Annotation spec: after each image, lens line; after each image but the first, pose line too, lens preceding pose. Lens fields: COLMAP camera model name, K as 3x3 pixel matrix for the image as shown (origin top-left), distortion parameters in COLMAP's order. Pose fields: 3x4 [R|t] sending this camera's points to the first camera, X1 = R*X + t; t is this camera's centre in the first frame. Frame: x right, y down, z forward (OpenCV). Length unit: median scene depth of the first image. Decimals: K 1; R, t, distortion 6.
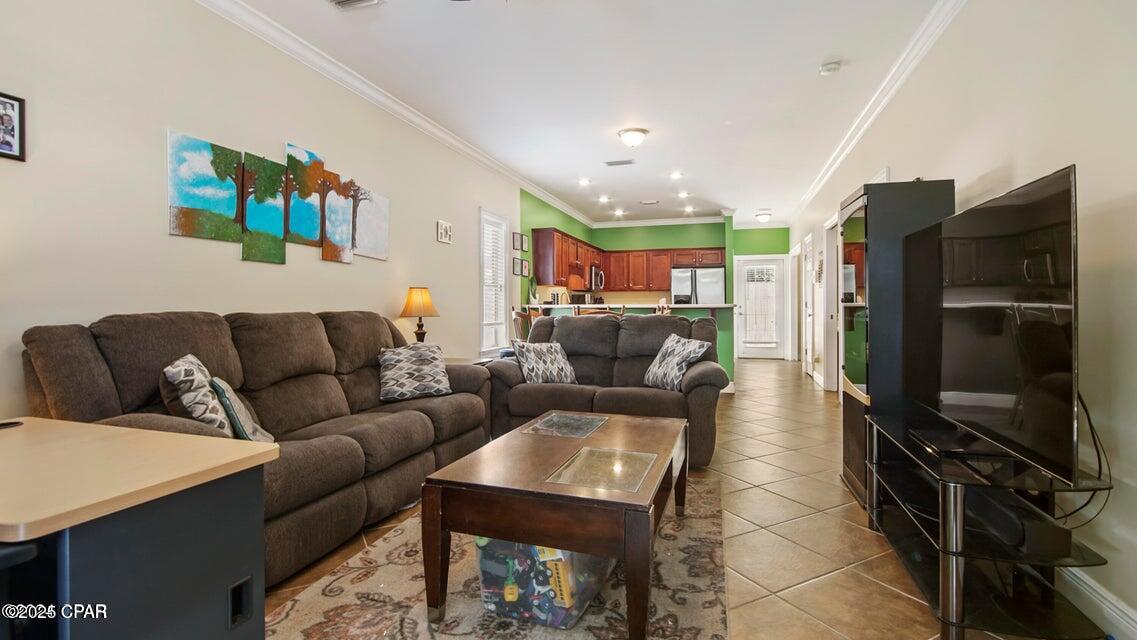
lens RADIAL K [[491.8, 0, 582.6], [0, 491.8, 307.3], [0, 0, 1]] dist [-0.002165, -0.000234]
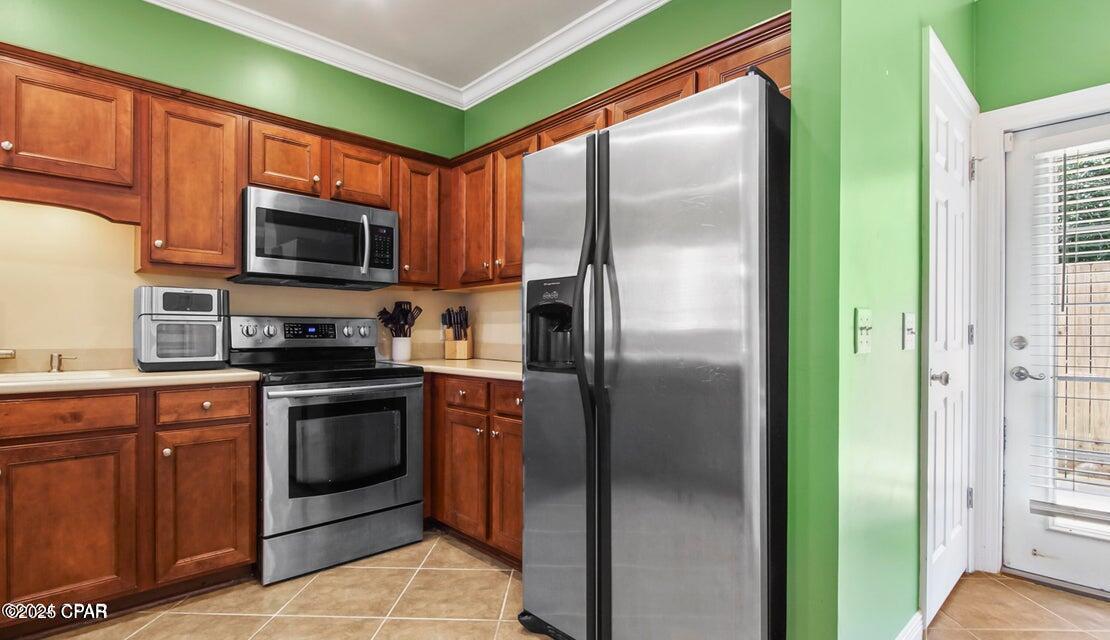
lens RADIAL K [[534.1, 0, 558.6], [0, 534.1, 335.1], [0, 0, 1]] dist [0.003553, -0.005803]
pose [[0.868899, 0.006634, -0.494946, 0.282147], [-0.006673, 0.999976, 0.001689, -0.002855], [0.494945, 0.001835, 0.868922, 0.747443]]
